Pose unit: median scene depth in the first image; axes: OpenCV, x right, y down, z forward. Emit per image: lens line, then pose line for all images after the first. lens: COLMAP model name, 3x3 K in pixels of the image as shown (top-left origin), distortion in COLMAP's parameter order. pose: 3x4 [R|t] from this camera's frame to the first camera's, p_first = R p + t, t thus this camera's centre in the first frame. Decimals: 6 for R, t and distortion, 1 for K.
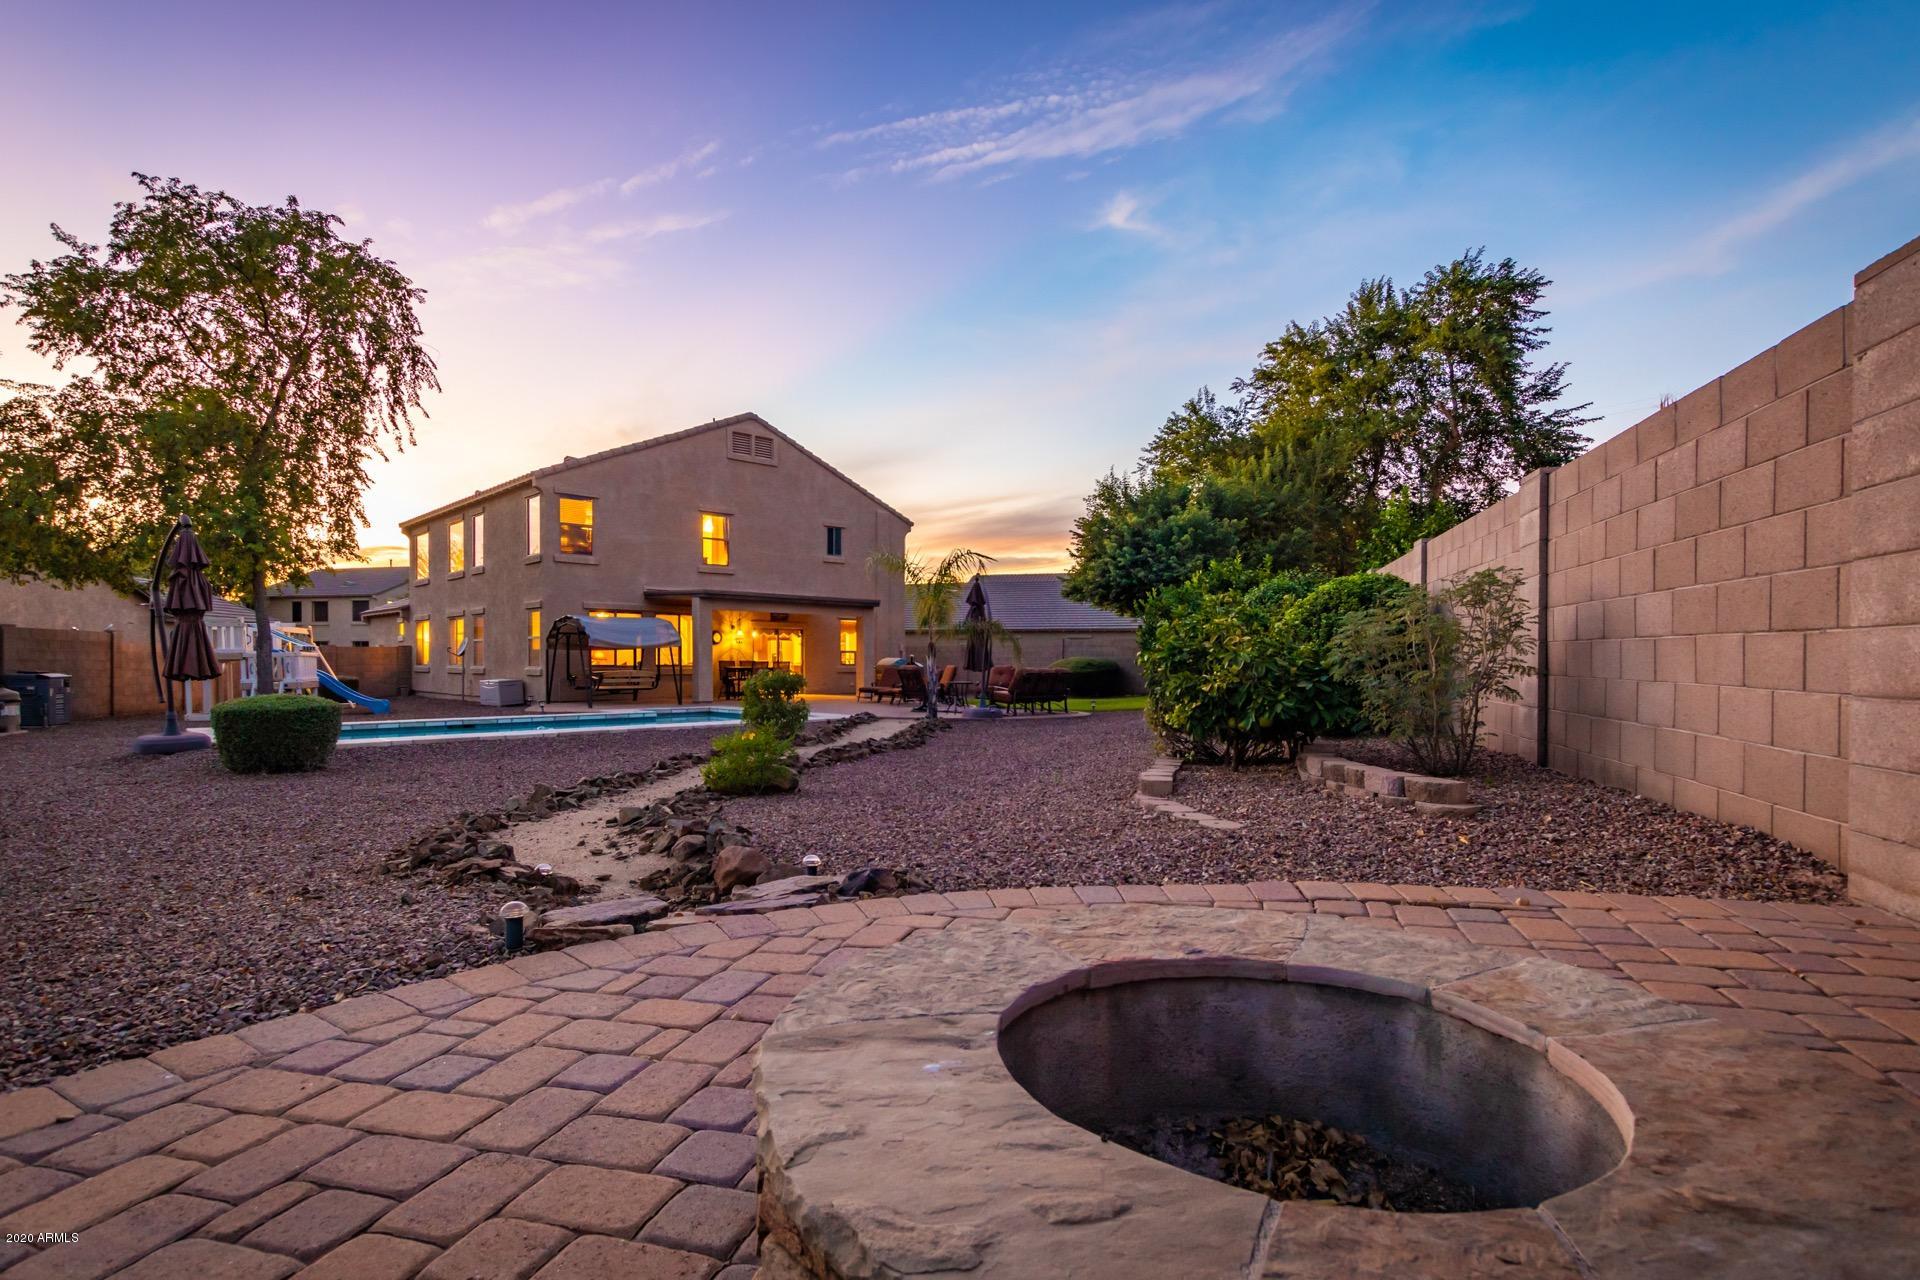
lens RADIAL K [[932.5, 0, 942.3], [0, 932.5, 670.4], [0, 0, 1]] dist [0.017978, -0.005468]
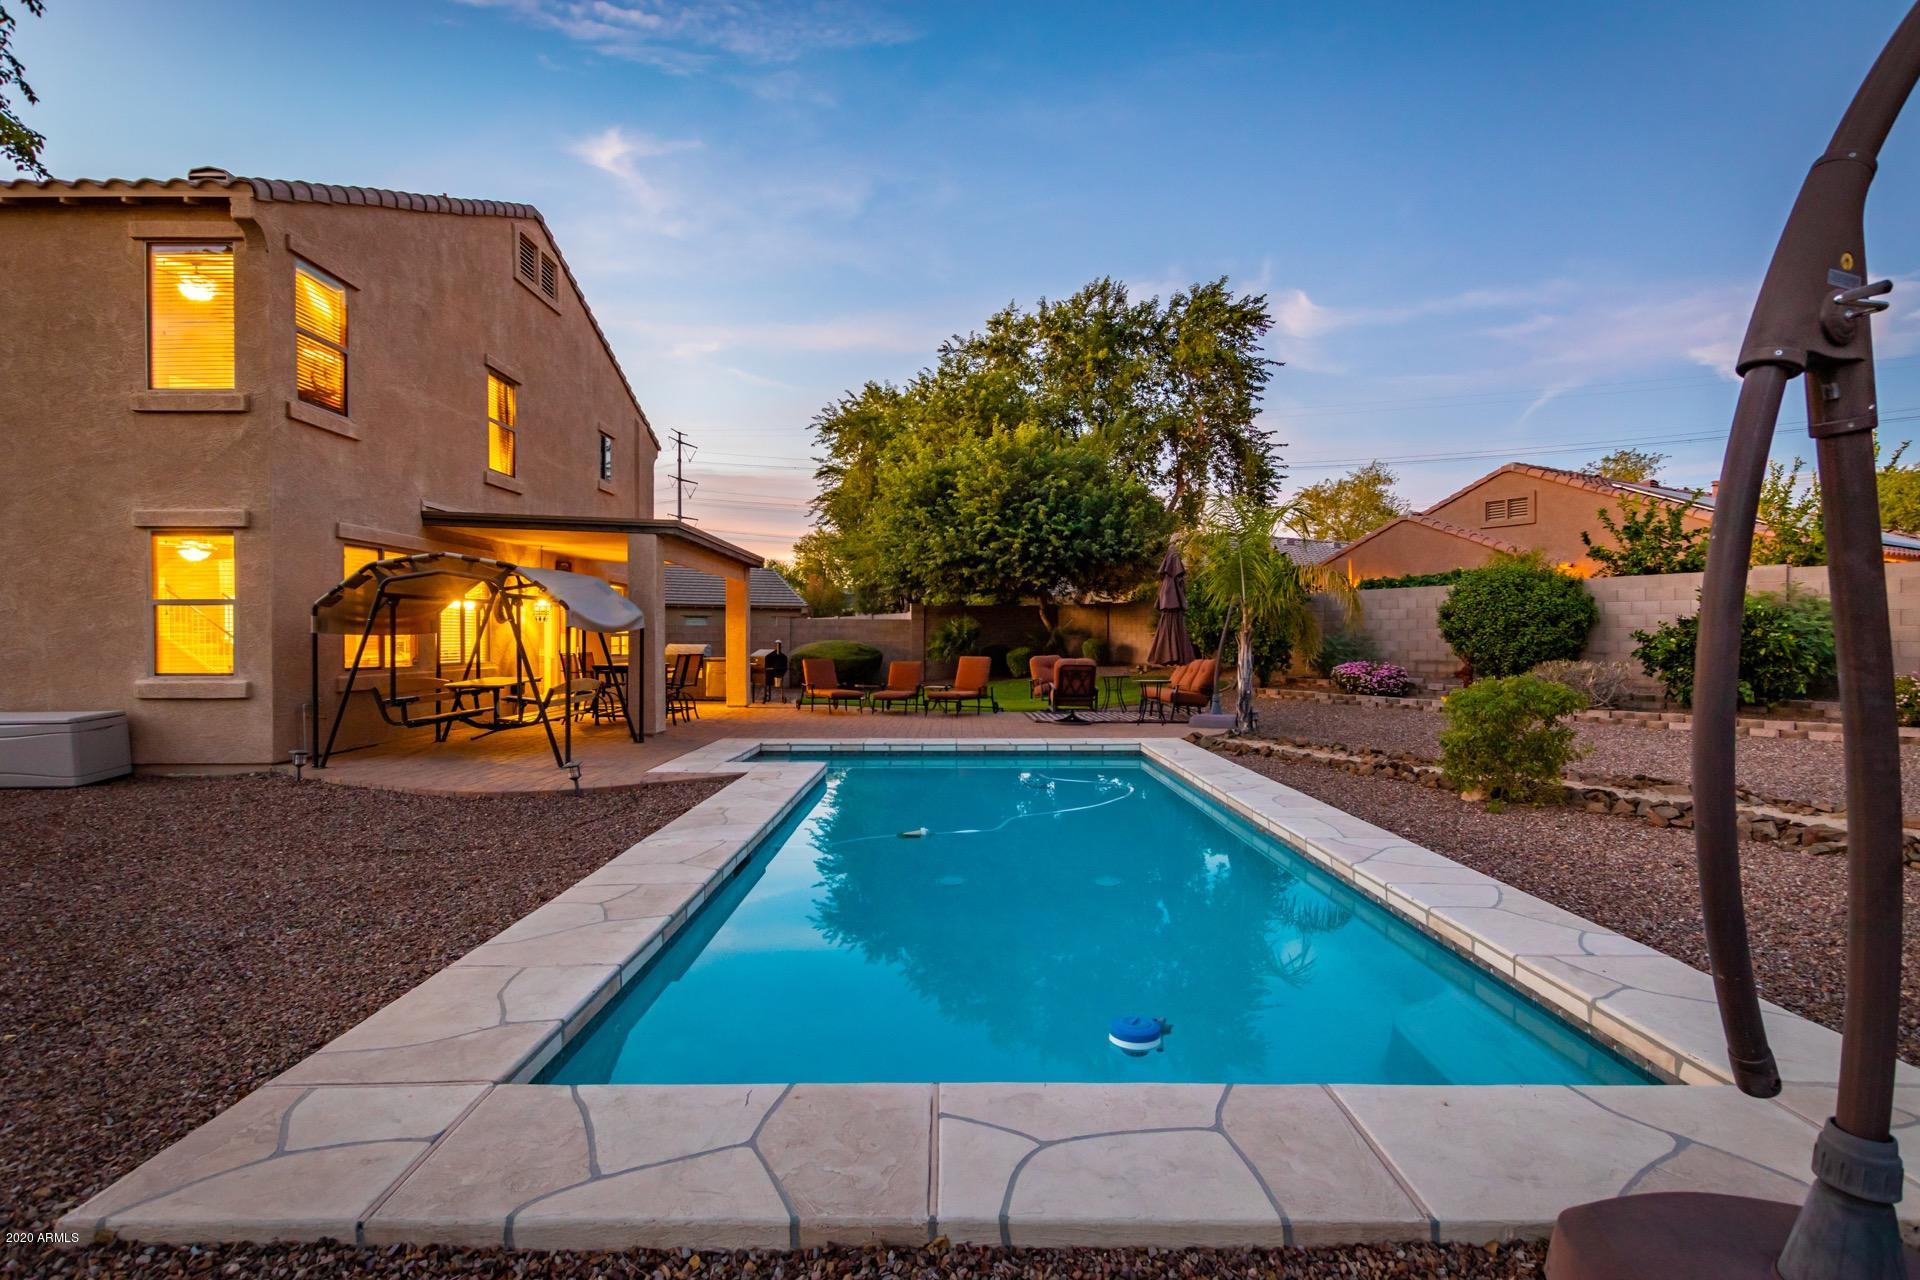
lens RADIAL K [[953.3, 0, 960.0], [0, 953.3, 640.0], [0, 0, 1]] dist [0.014893, -0.000247]
pose [[0.686371, -0.001043, 0.727250, -0.516459], [0.012076, 0.999877, -0.009964, -0.011474], [-0.727151, 0.015621, 0.686300, 0.497688]]
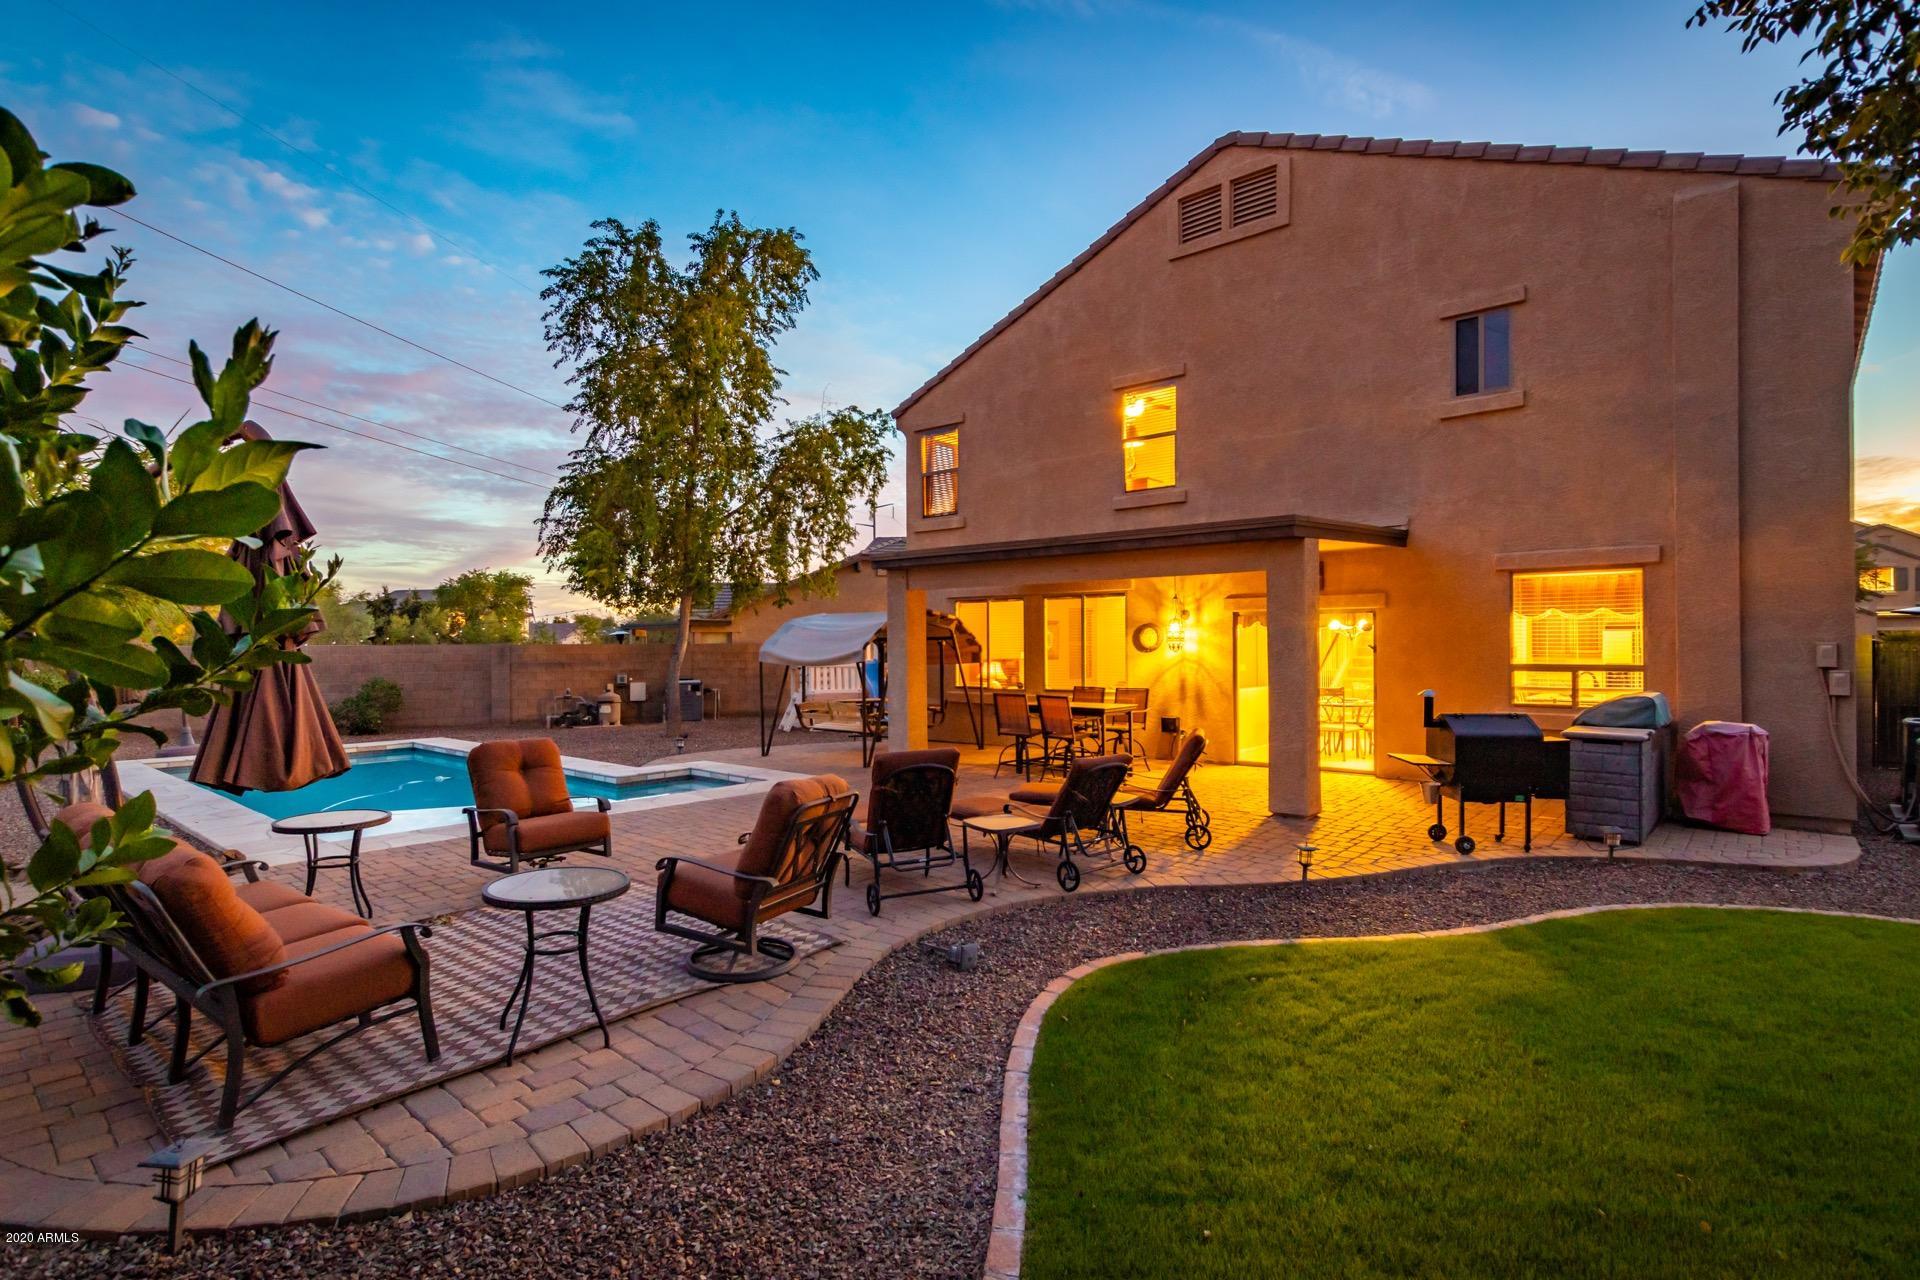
lens RADIAL K [[953.3, 0, 960.0], [0, 953.3, 640.0], [0, 0, 1]] dist [0.014893, -0.000247]
pose [[0.095936, -0.005063, -0.995375, 0.277307], [-0.002053, 0.999984, -0.005284, -0.034857], [0.995385, 0.002550, 0.095924, 0.961596]]
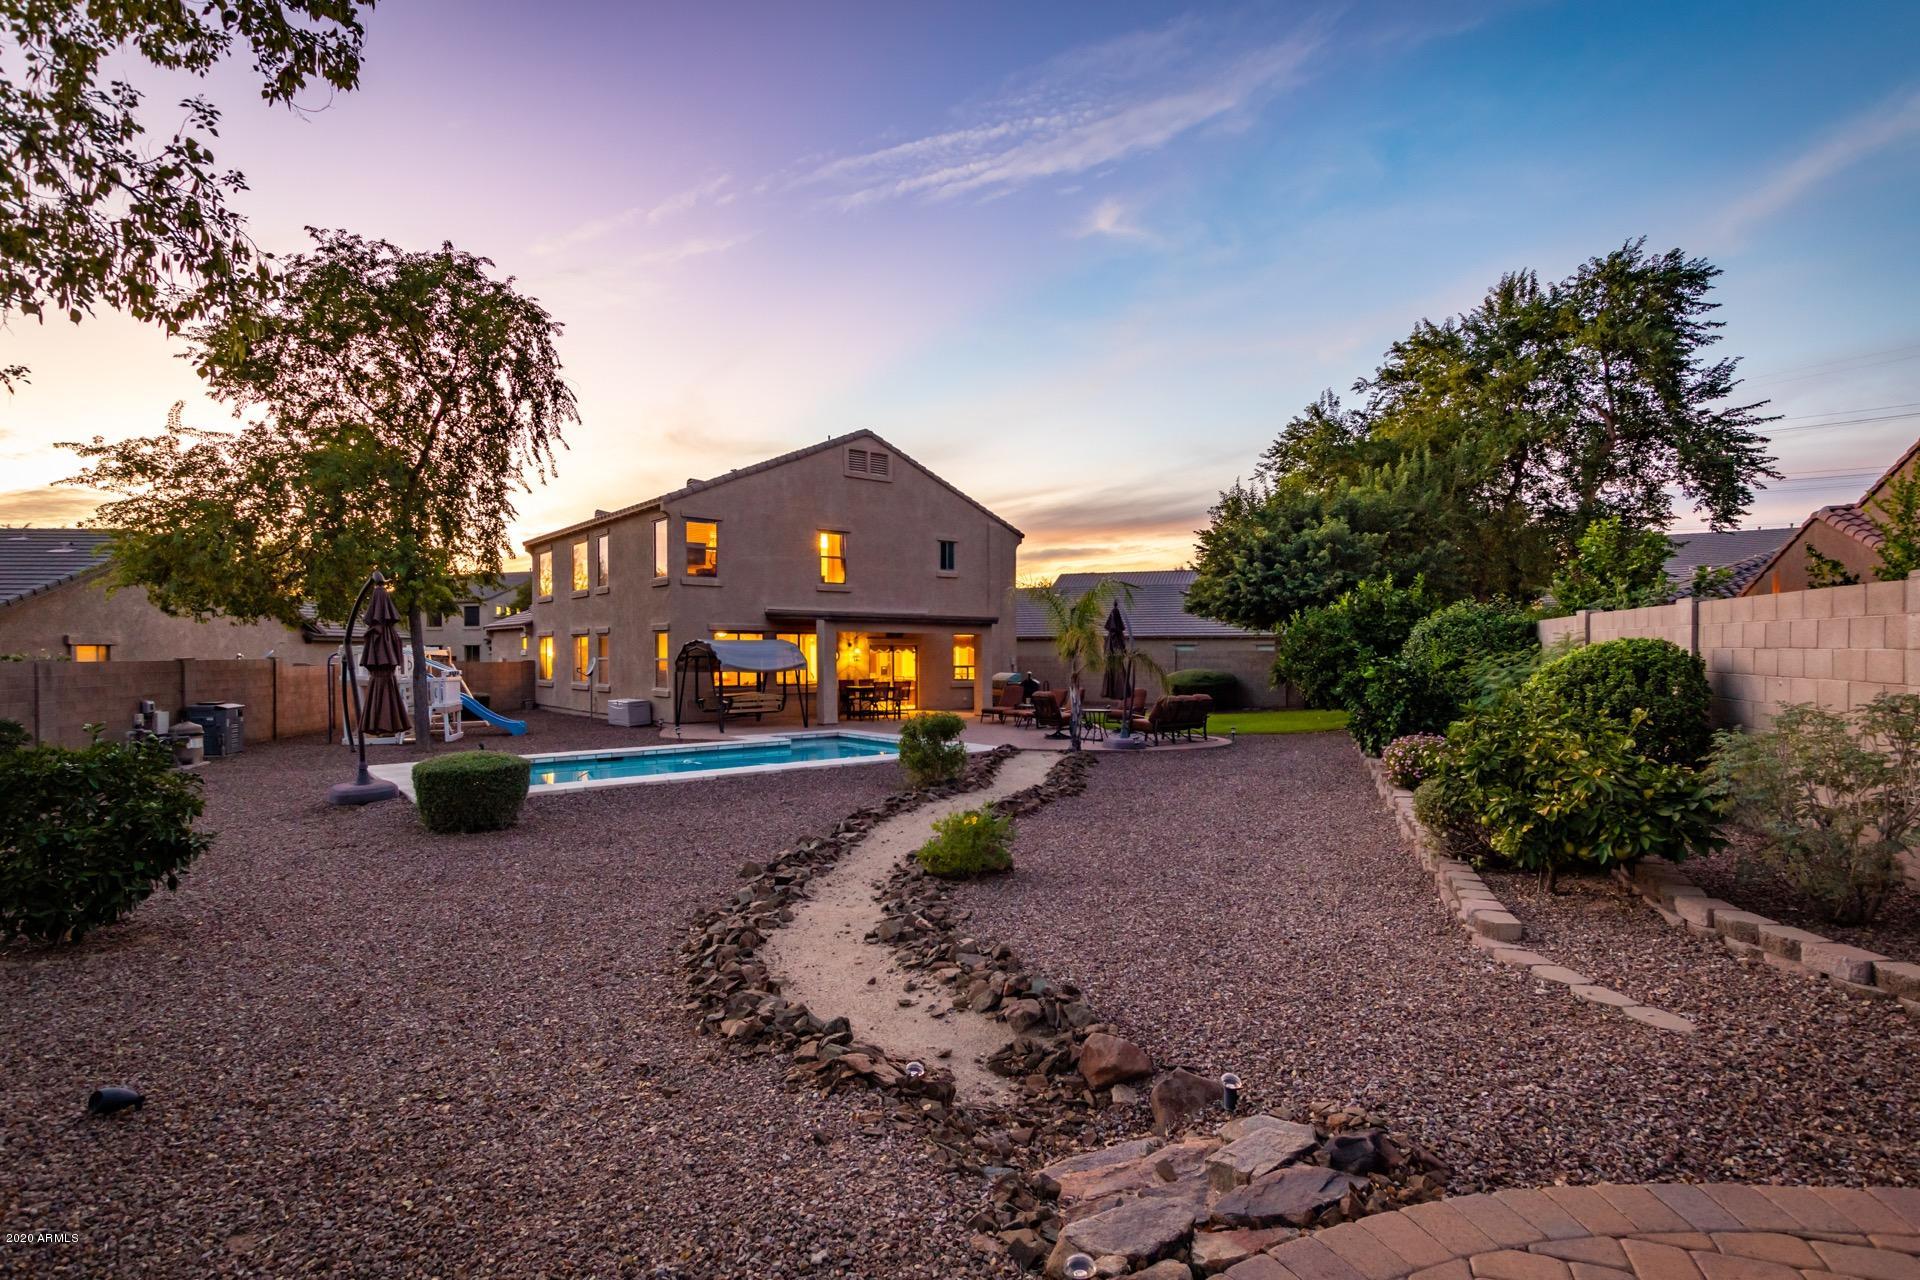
lens RADIAL K [[929.3, 0, 944.7], [0, 929.3, 663.1], [0, 0, 1]] dist [0.015003, -0.001134]
pose [[0.997292, -0.003531, -0.073461, -0.057152], [0.003696, 0.999991, 0.002108, -0.032526], [0.073453, -0.002374, 0.997296, 0.016111]]
